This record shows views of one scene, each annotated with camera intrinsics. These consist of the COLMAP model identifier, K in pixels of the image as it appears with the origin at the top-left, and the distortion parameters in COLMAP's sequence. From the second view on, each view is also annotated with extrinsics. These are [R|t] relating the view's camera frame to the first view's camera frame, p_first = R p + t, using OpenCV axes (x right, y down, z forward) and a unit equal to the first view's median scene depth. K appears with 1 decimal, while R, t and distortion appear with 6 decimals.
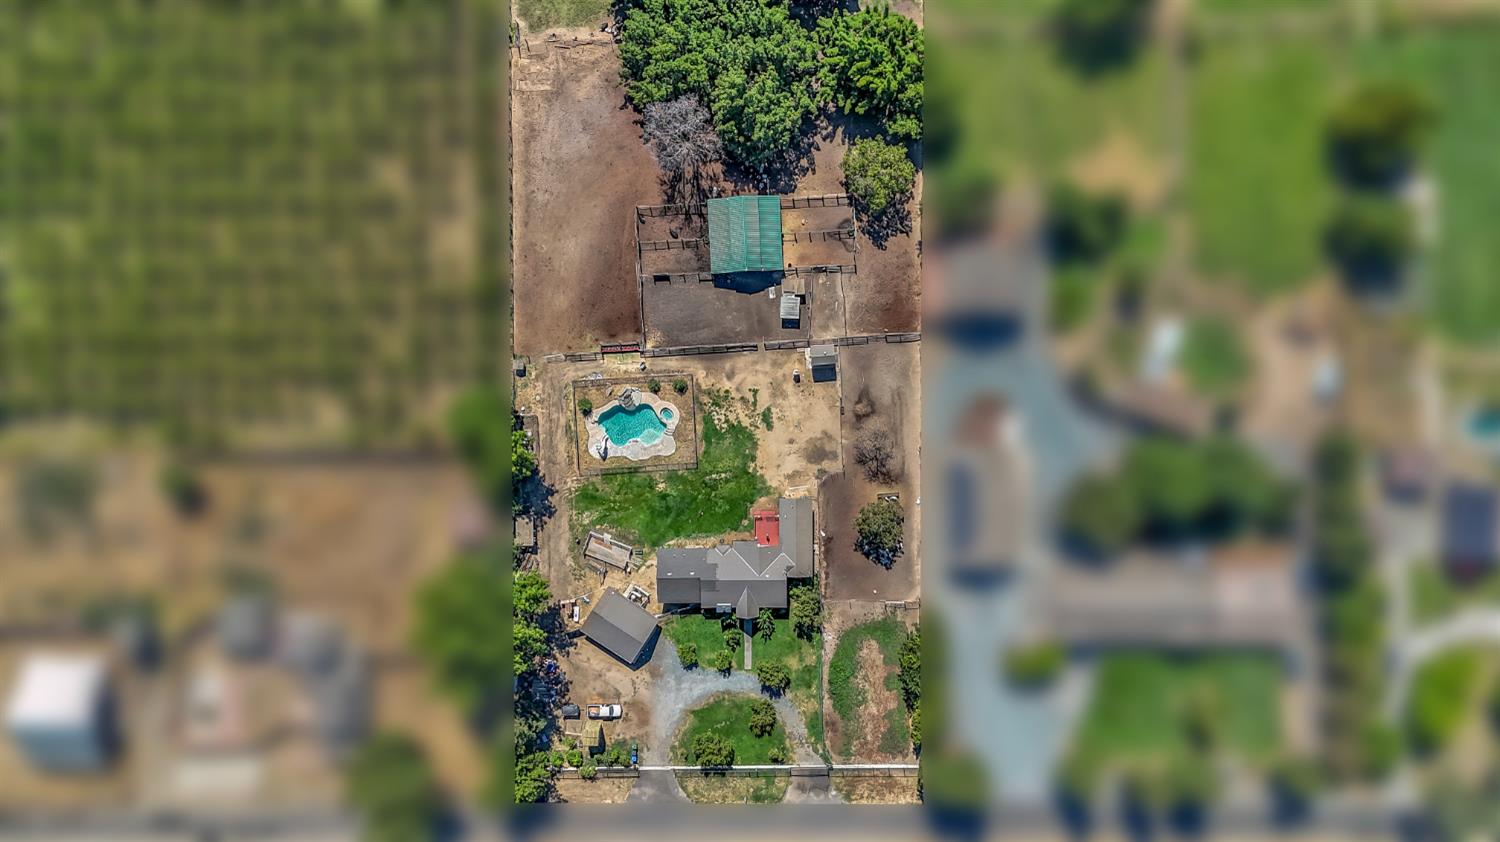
lens RADIAL K [[1093.5, 0, 750.0], [0, 1093.5, 421.0], [0, 0, 1]] dist [0.075819, -0.076730]
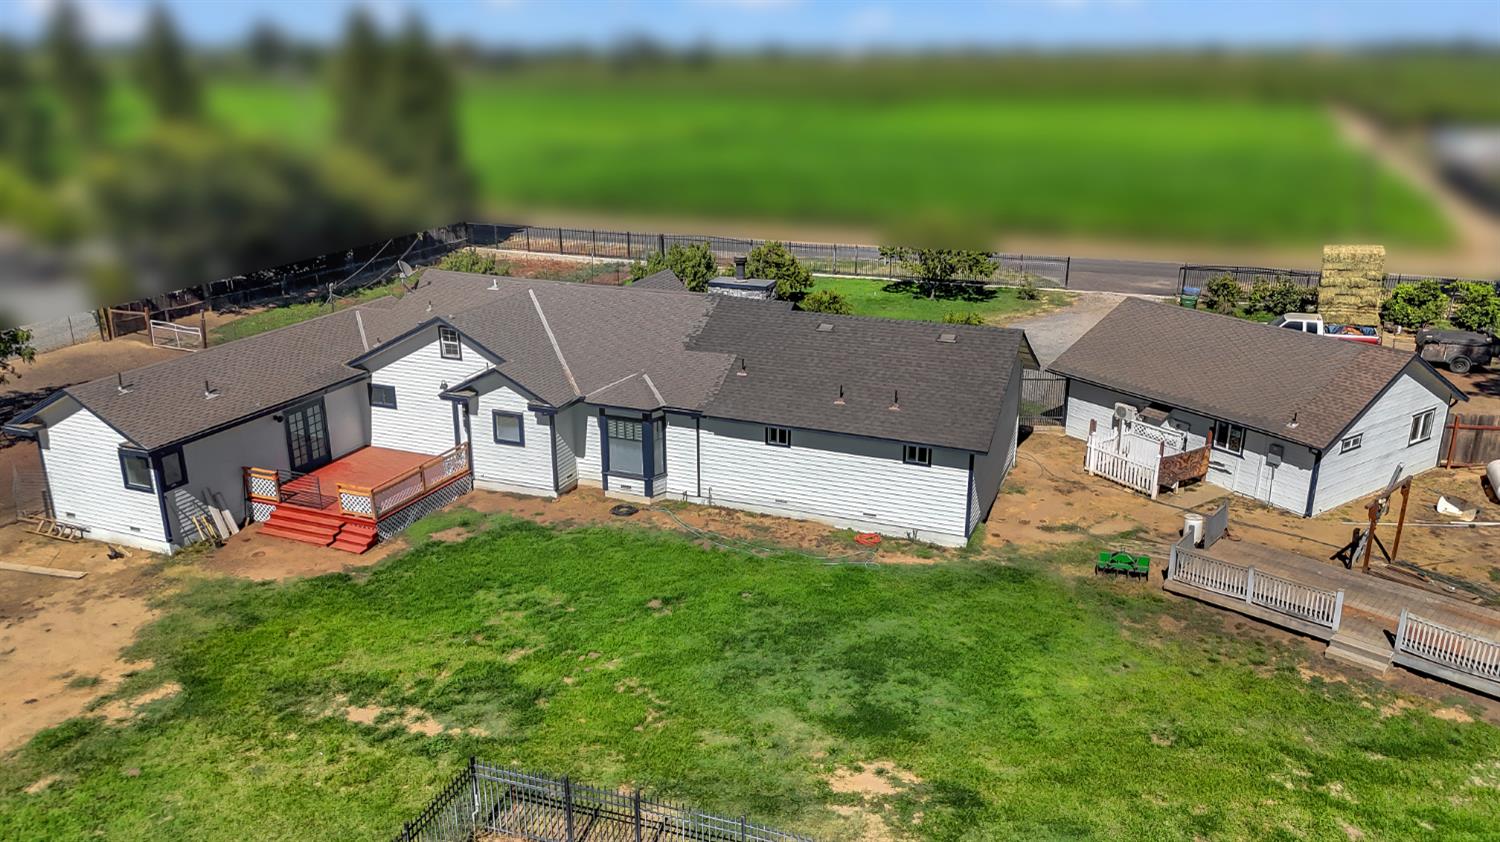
lens RADIAL K [[1093.5, 0, 750.0], [0, 1093.5, 421.0], [0, 0, 1]] dist [0.075819, -0.076730]
pose [[-0.923441, -0.079827, 0.375346, -0.110359], [0.380525, -0.316849, 0.868797, -0.032584], [0.049574, 0.945111, 0.322968, 0.931808]]
